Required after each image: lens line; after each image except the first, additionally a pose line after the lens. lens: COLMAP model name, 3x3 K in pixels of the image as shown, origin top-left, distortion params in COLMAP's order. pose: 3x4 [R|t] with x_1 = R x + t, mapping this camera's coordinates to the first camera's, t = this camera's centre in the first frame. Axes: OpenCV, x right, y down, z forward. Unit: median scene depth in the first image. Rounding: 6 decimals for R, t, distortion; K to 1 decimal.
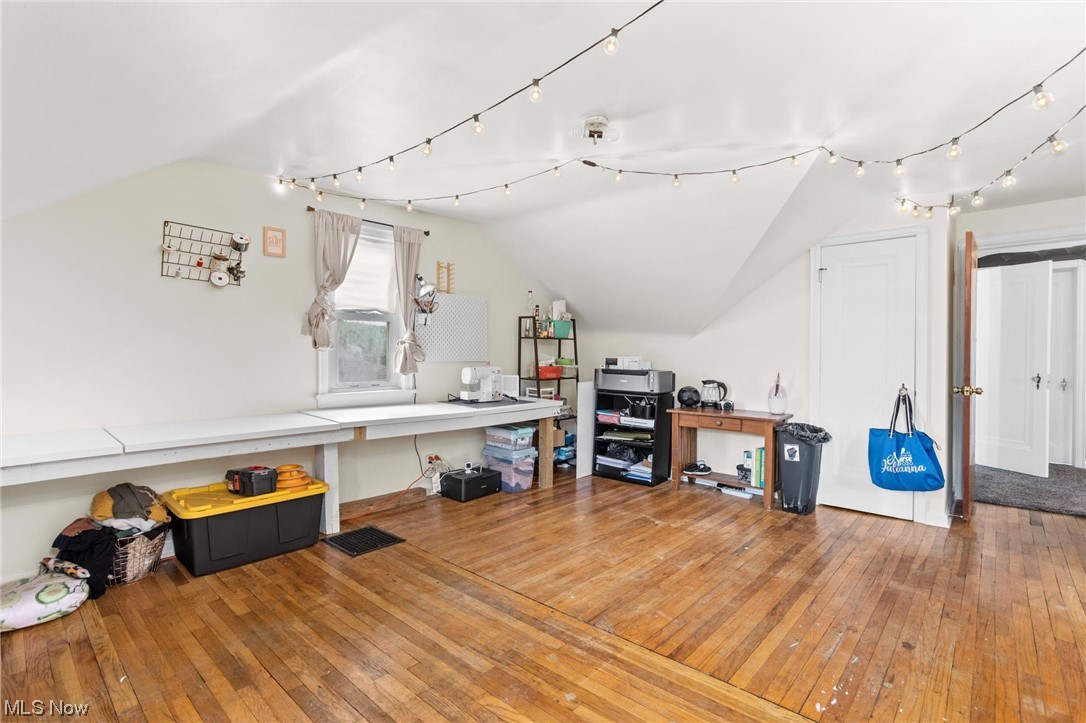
lens RADIAL K [[515.5, 0, 550.8], [0, 515.5, 354.7], [0, 0, 1]] dist [-0.049127, 0.027306]
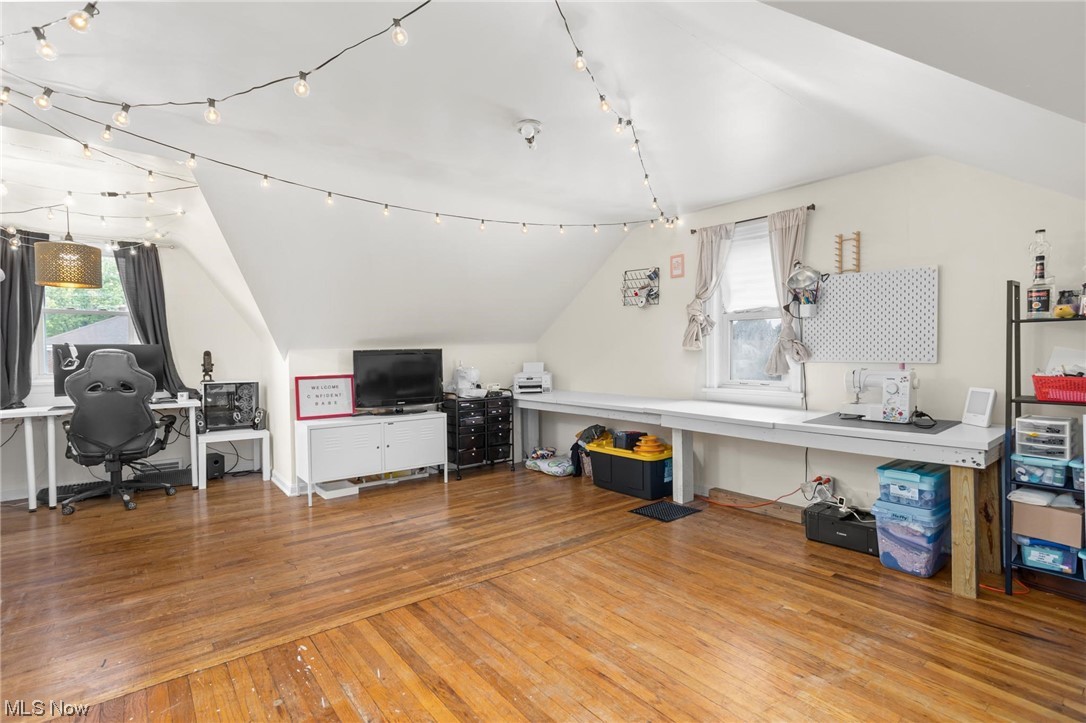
lens RADIAL K [[526.1, 0, 546.4], [0, 526.1, 349.6], [0, 0, 1]] dist [-0.049782, 0.028098]
pose [[-0.162980, -0.007050, -0.986604, 1.050644], [0.005280, 0.999954, -0.008018, -0.000579], [0.986615, -0.006516, -0.162936, 1.127093]]
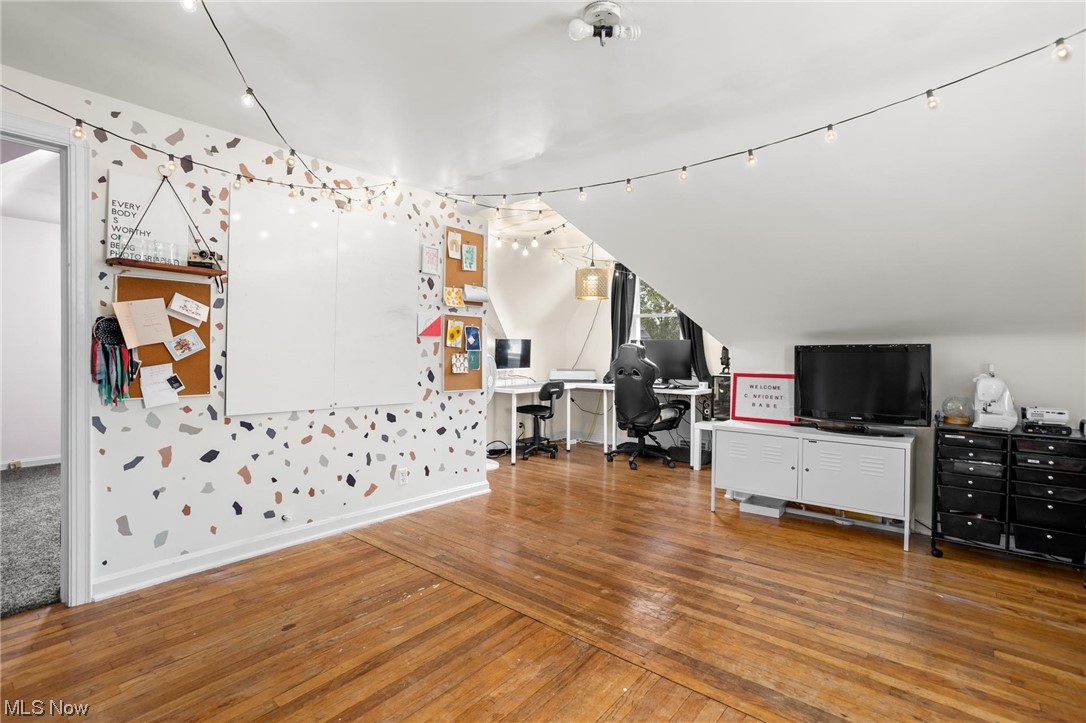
lens RADIAL K [[526.1, 0, 546.4], [0, 526.1, 349.6], [0, 0, 1]] dist [-0.049782, 0.028098]
pose [[-0.999201, -0.011189, -0.038368, 0.173680], [-0.011422, 0.999918, 0.005853, -0.004061], [0.038299, 0.006287, -0.999247, 1.603681]]
